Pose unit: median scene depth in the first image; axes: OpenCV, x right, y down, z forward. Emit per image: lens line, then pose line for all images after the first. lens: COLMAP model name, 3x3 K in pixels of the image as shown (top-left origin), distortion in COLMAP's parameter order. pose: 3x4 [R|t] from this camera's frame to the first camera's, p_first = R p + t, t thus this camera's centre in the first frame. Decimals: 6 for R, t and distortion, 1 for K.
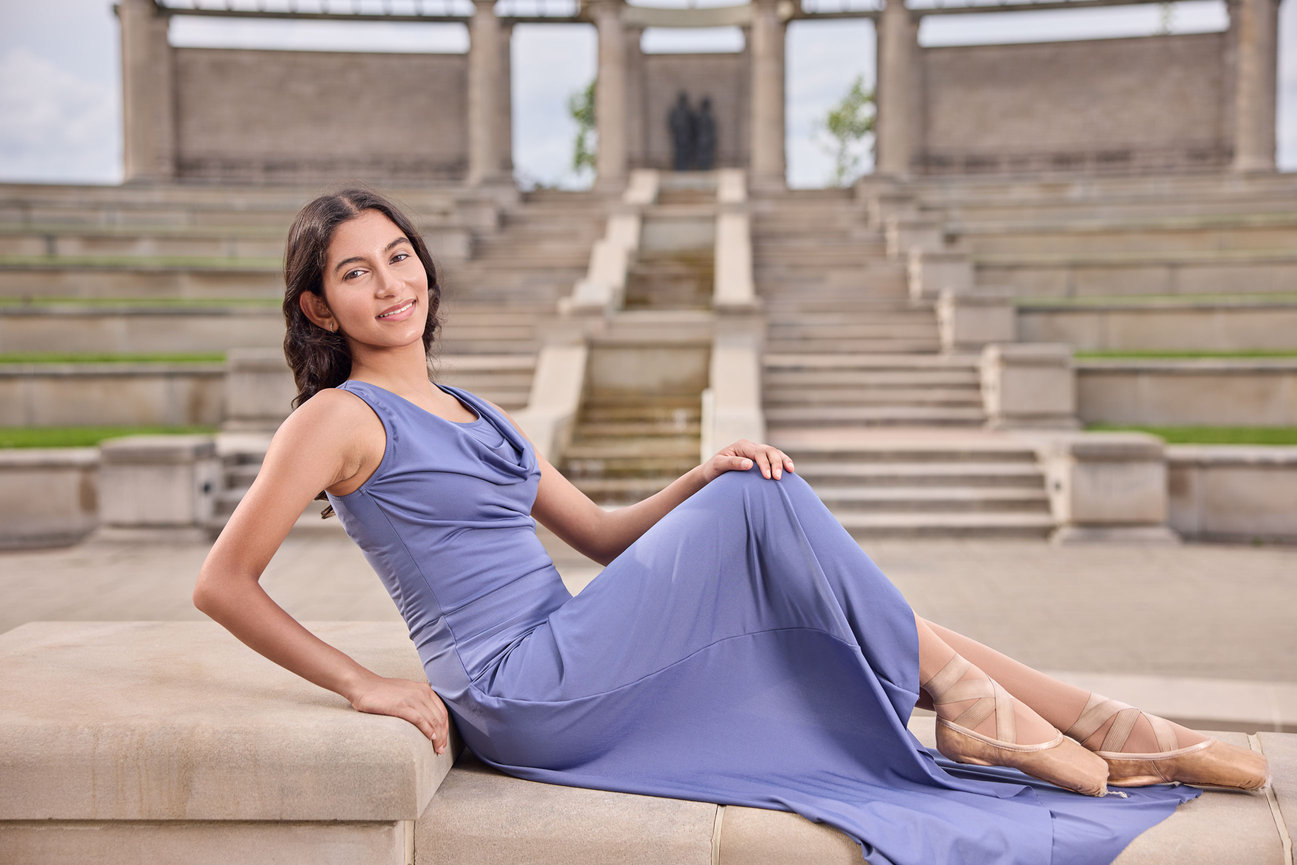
lens RADIAL K [[3737.7, 0, 648.5], [0, 3737.7, 432.5], [0, 0, 1]] dist [0.029142, 0.342717]
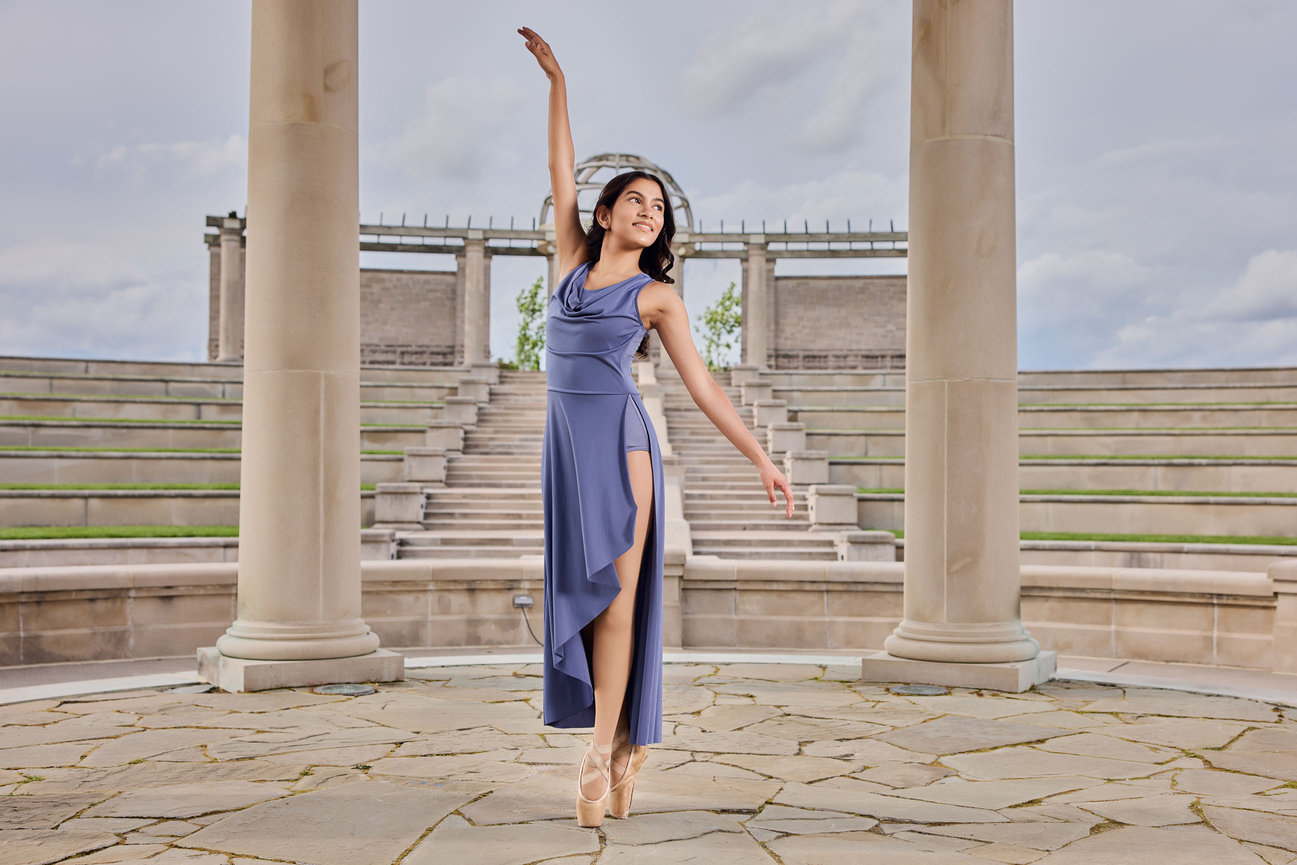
lens RADIAL K [[3737.7, 0, 648.5], [0, 3737.7, 432.5], [0, 0, 1]] dist [0.029142, 0.342717]
pose [[0.999151, 0.011764, 0.039489, -0.045773], [-0.010396, 0.999345, -0.034674, 0.011627], [-0.039871, 0.034234, 0.998618, -0.620468]]
